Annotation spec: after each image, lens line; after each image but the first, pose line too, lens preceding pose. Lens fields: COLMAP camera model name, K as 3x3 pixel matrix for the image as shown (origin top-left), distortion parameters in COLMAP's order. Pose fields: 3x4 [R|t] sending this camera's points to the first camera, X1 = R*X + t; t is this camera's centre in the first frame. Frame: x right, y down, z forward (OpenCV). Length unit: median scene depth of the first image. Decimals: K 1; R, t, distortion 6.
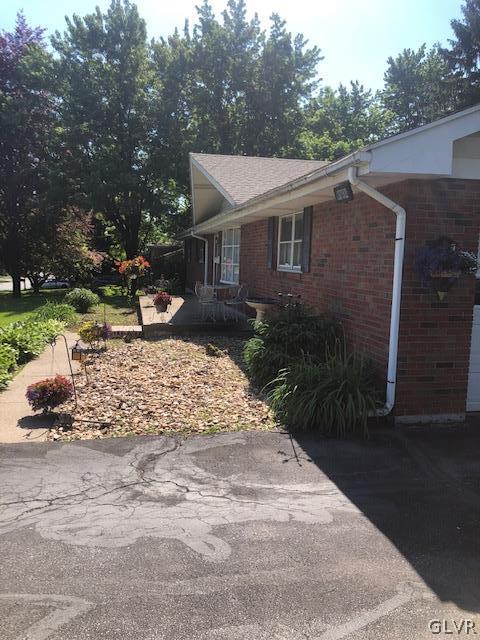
lens RADIAL K [[536.0, 0, 239.3], [0, 536.0, 321.5], [0, 0, 1]] dist [0.055670, 0.003325]
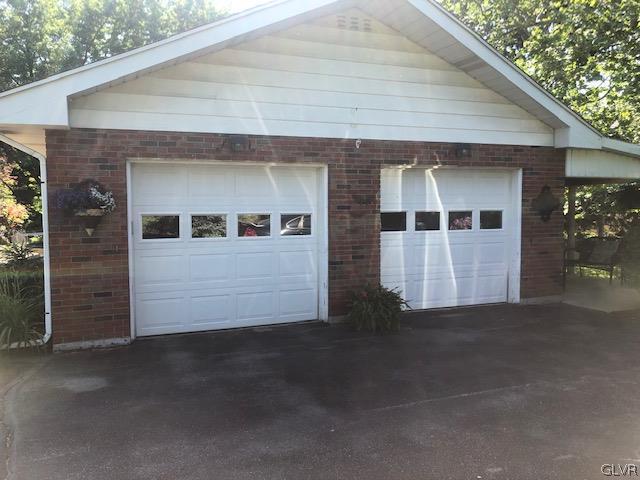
lens RADIAL K [[536.0, 0, 320.2], [0, 536.0, 238.4], [0, 0, 1]] dist [0.055670, 0.003325]
pose [[0.984296, -0.043792, 0.171007, 0.640468], [0.053026, 0.997350, -0.049807, 0.045302], [-0.168373, 0.058093, 0.984010, -0.177344]]
